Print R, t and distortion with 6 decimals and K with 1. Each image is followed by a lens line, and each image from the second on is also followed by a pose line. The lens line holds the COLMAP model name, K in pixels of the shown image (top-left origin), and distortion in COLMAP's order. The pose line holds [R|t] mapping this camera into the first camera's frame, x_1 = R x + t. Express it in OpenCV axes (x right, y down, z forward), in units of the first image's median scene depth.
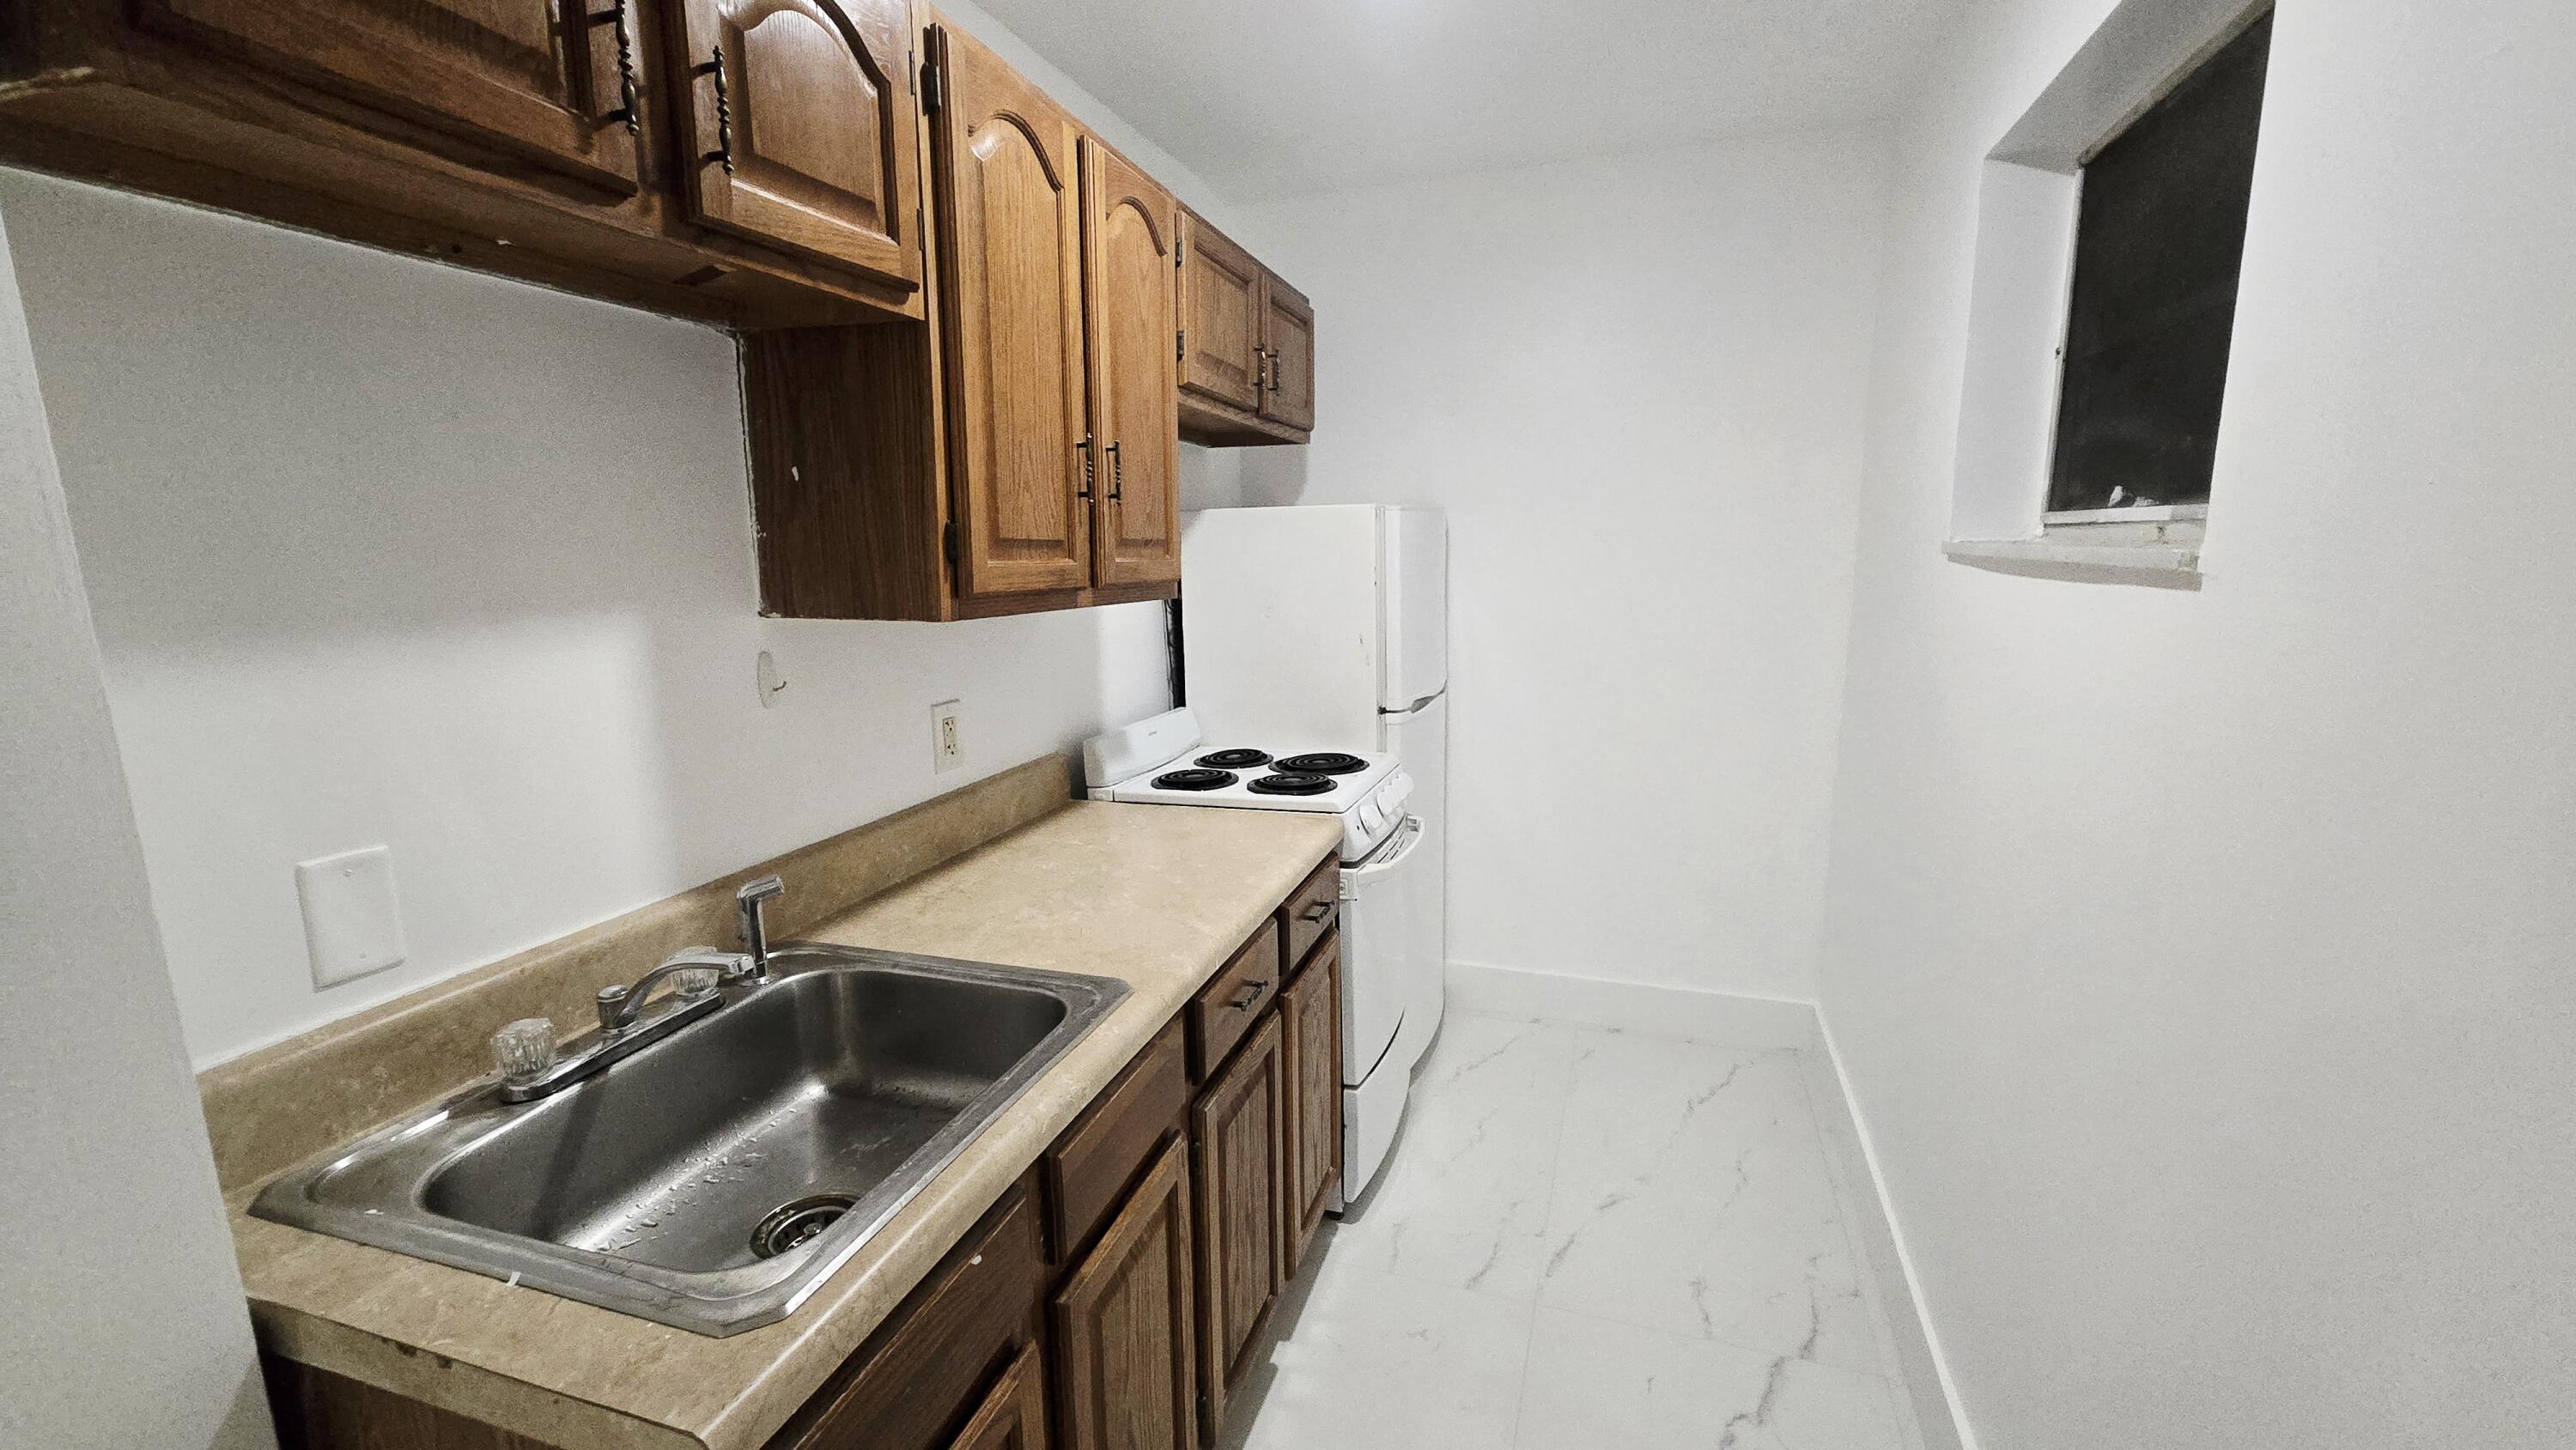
lens RADIAL K [[1059.4, 0, 1292.5], [0, 1059.4, 722.7], [0, 0, 1]] dist [0.004611, 0.000444]
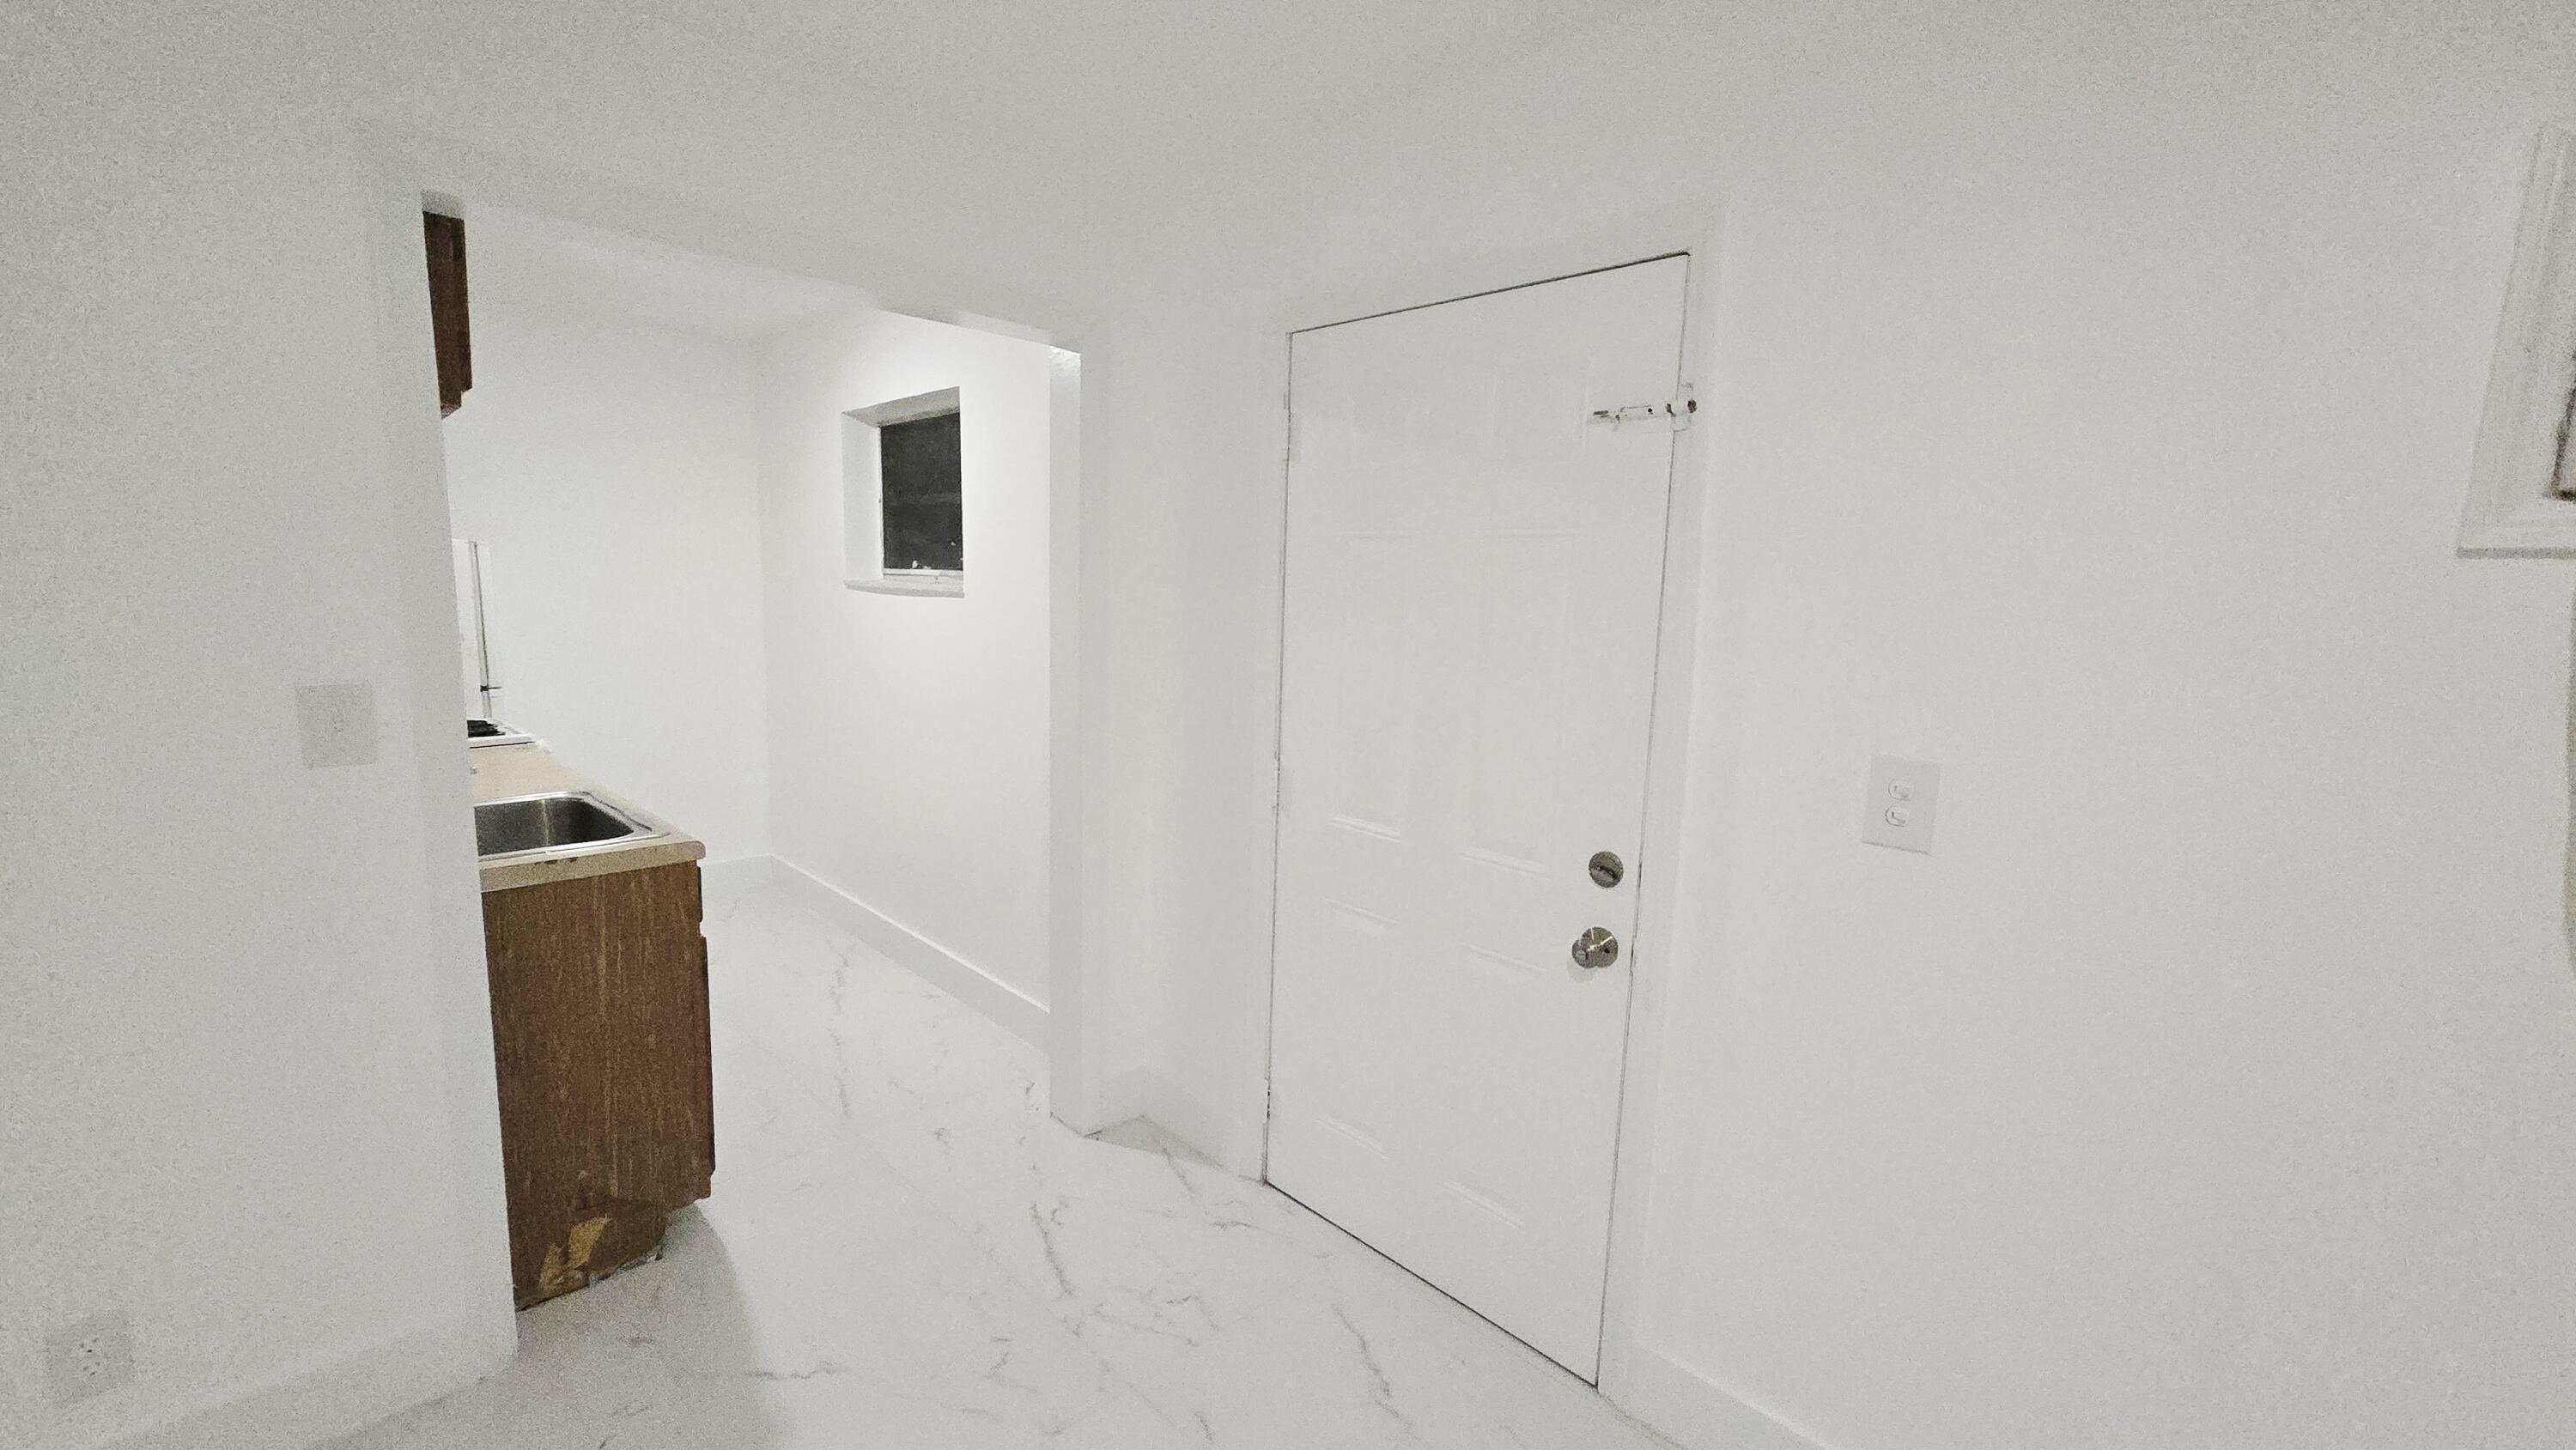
lens RADIAL K [[1059.4, 0, 1293.5], [0, 1059.4, 736.9], [0, 0, 1]] dist [0.004611, 0.000444]
pose [[0.456252, -0.108498, 0.883211, -1.049558], [0.118734, 0.991086, 0.060415, 0.145709], [-0.881893, 0.077303, 0.465068, -0.913770]]
